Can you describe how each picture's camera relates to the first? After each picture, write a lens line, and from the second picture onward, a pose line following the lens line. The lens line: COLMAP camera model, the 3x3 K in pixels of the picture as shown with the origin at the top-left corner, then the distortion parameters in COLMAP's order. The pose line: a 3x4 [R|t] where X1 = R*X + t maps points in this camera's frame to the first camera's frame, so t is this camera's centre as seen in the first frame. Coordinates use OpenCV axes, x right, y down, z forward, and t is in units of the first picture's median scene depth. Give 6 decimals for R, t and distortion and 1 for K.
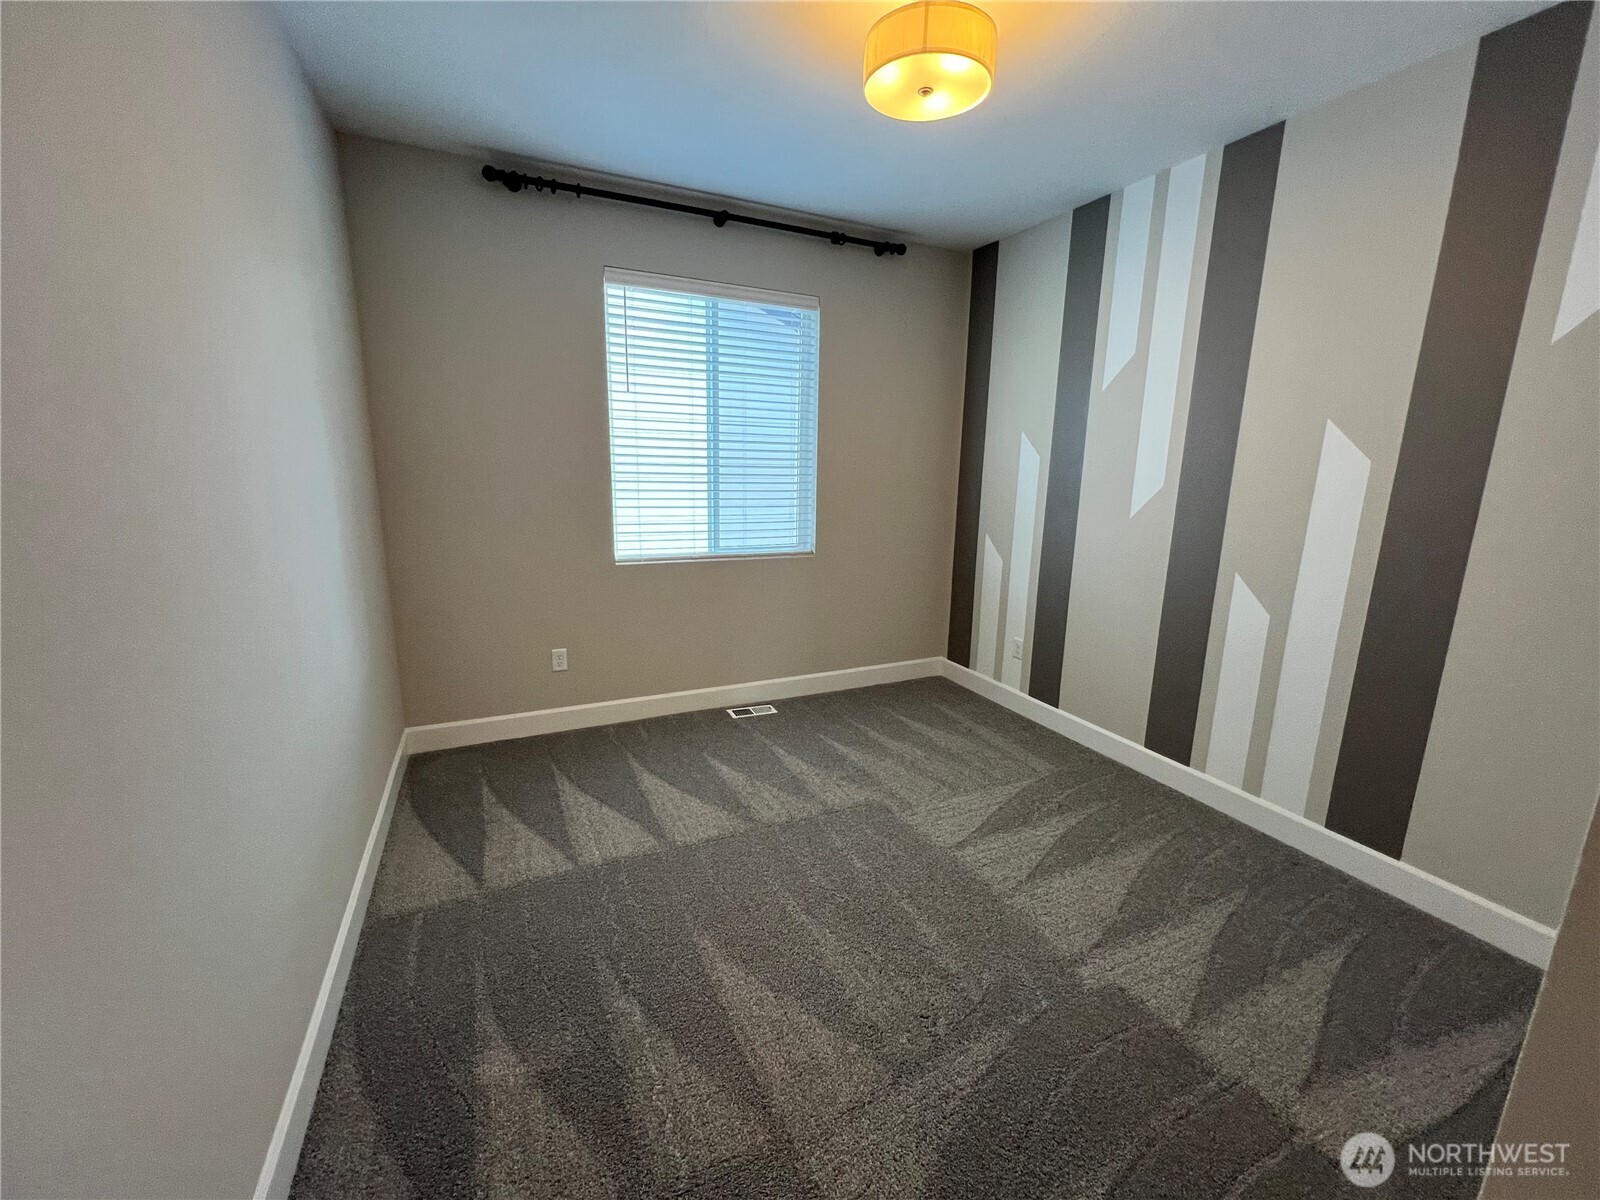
lens RADIAL K [[641.2, 0, 797.0], [0, 641.2, 613.5], [0, 0, 1]] dist [0.000622, 0.000165]
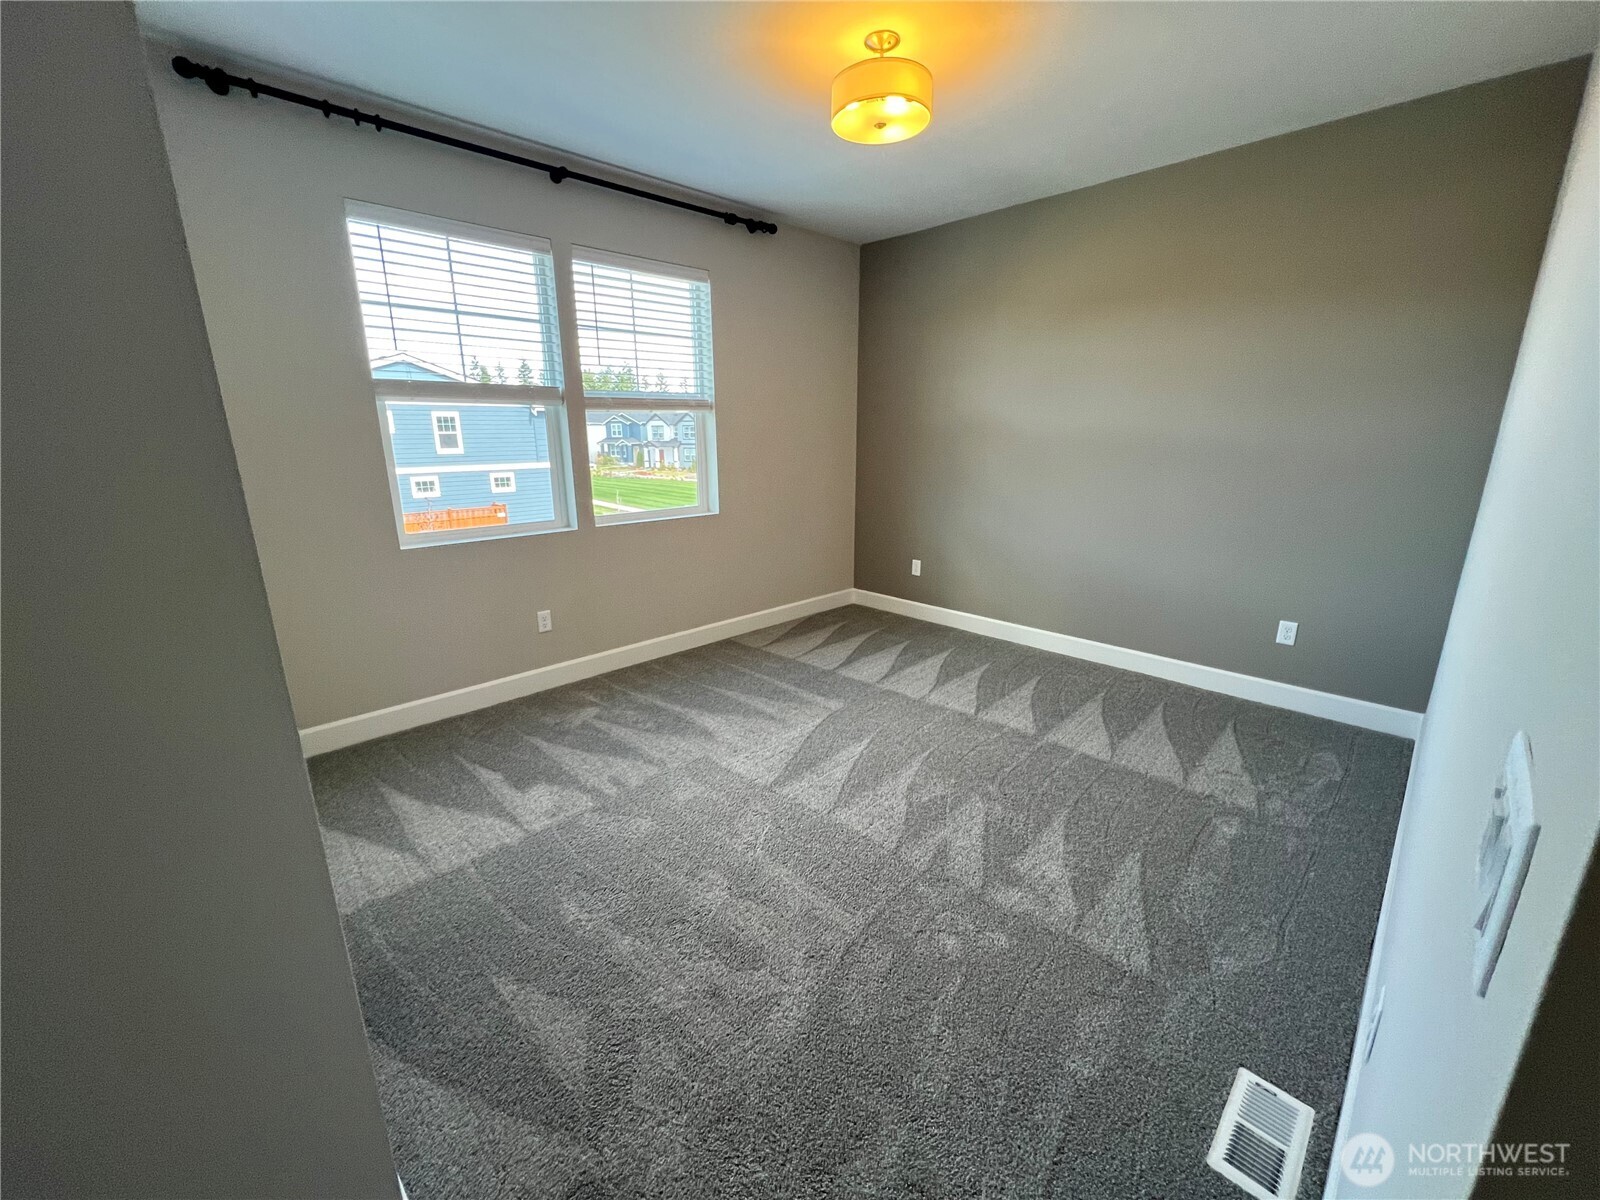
lens RADIAL K [[641.2, 0, 795.9], [0, 641.2, 632.1], [0, 0, 1]] dist [0.000622, 0.000165]
pose [[0.941526, -0.123451, 0.313510, -0.237210], [0.097758, 0.990525, 0.096454, 0.020817], [-0.322447, -0.060166, 0.944674, -0.108376]]
